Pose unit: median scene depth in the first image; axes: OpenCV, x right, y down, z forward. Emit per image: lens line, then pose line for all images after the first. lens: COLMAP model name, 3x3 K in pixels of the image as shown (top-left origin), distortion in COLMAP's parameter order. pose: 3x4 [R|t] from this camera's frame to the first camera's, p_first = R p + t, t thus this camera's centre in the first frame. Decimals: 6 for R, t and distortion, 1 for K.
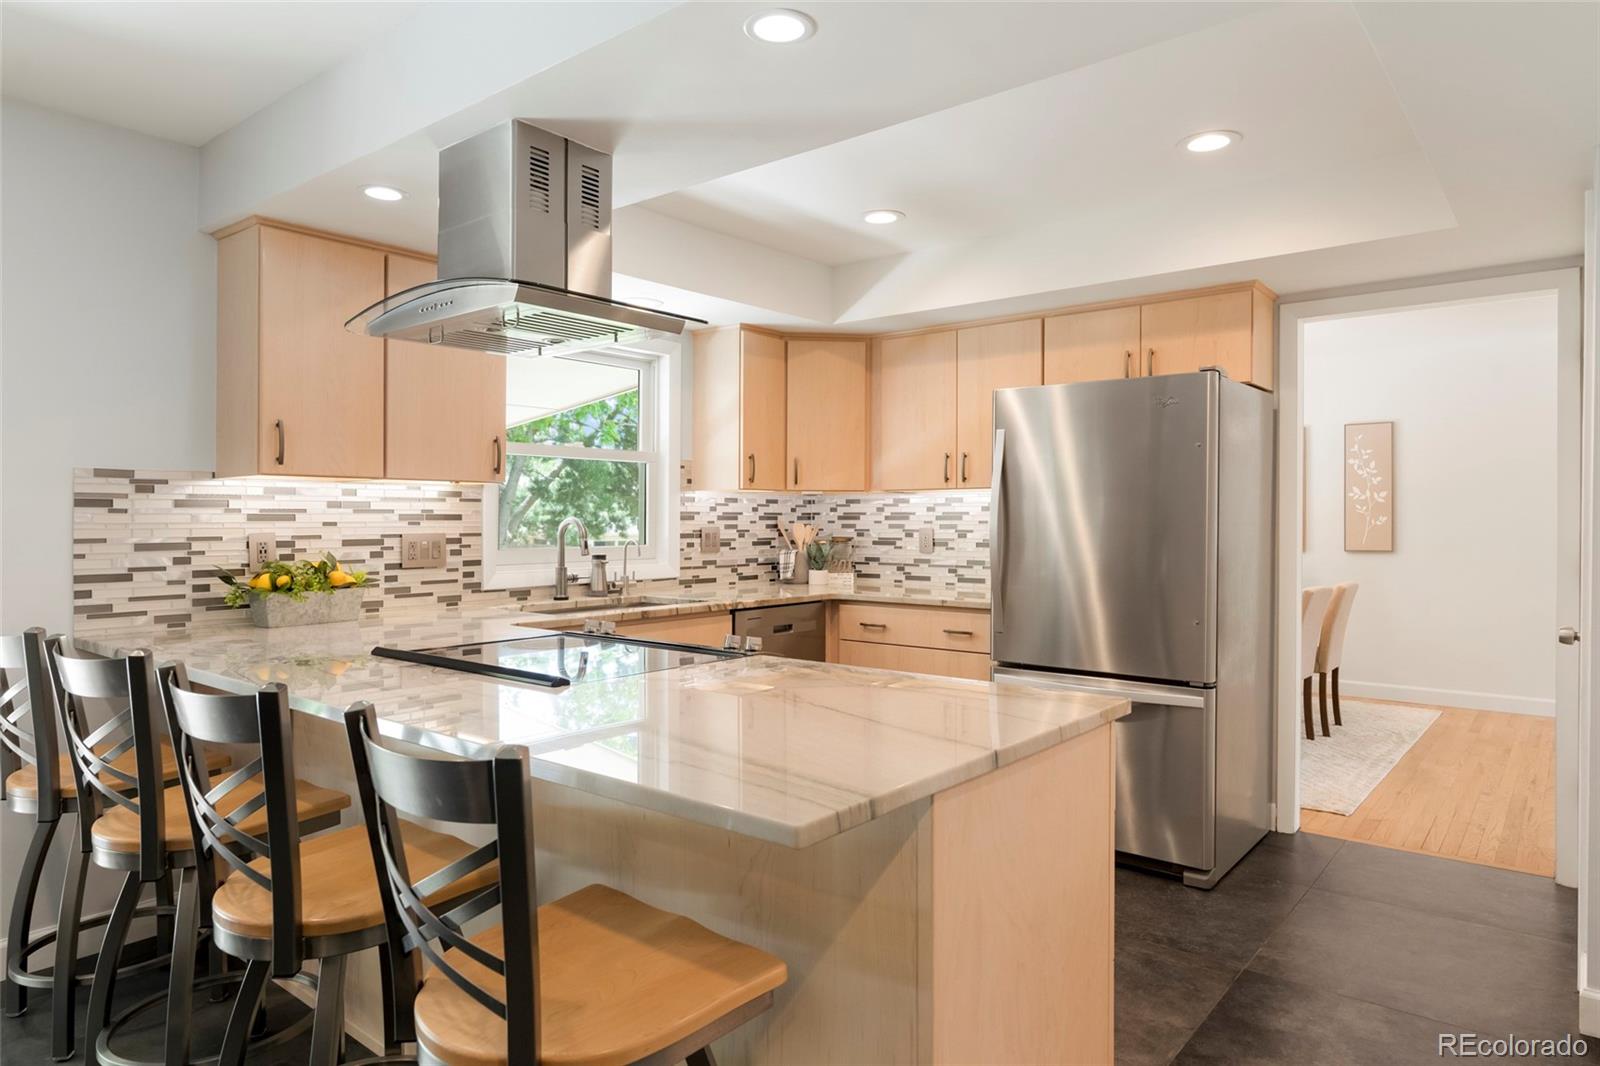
lens RADIAL K [[961.4, 0, 800.0], [0, 961.4, 533.0], [0, 0, 1]] dist [-0.000634, 0.000458]
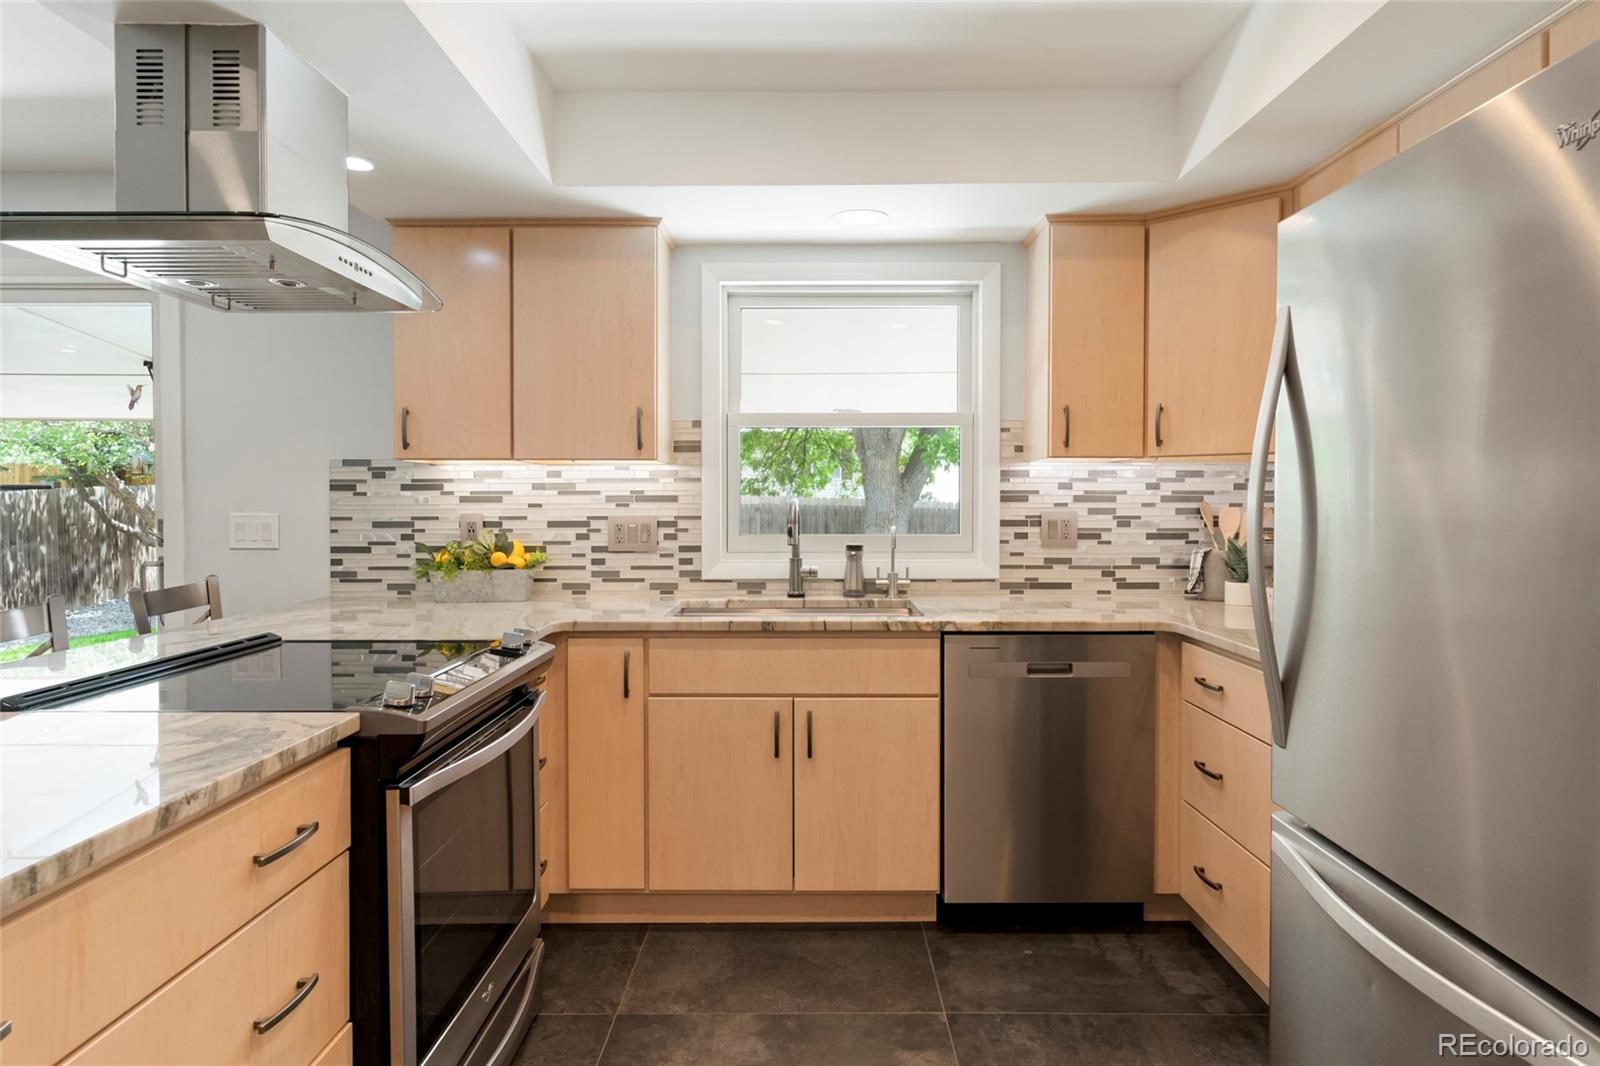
lens RADIAL K [[946.9, 0, 800.0], [0, 946.9, 533.0], [0, 0, 1]] dist [0.001503, 0.001494]
pose [[0.635611, 0.026778, -0.771545, 0.432302], [-0.010734, 0.999608, 0.025851, -0.008468], [0.771935, -0.008149, 0.635649, 0.527319]]
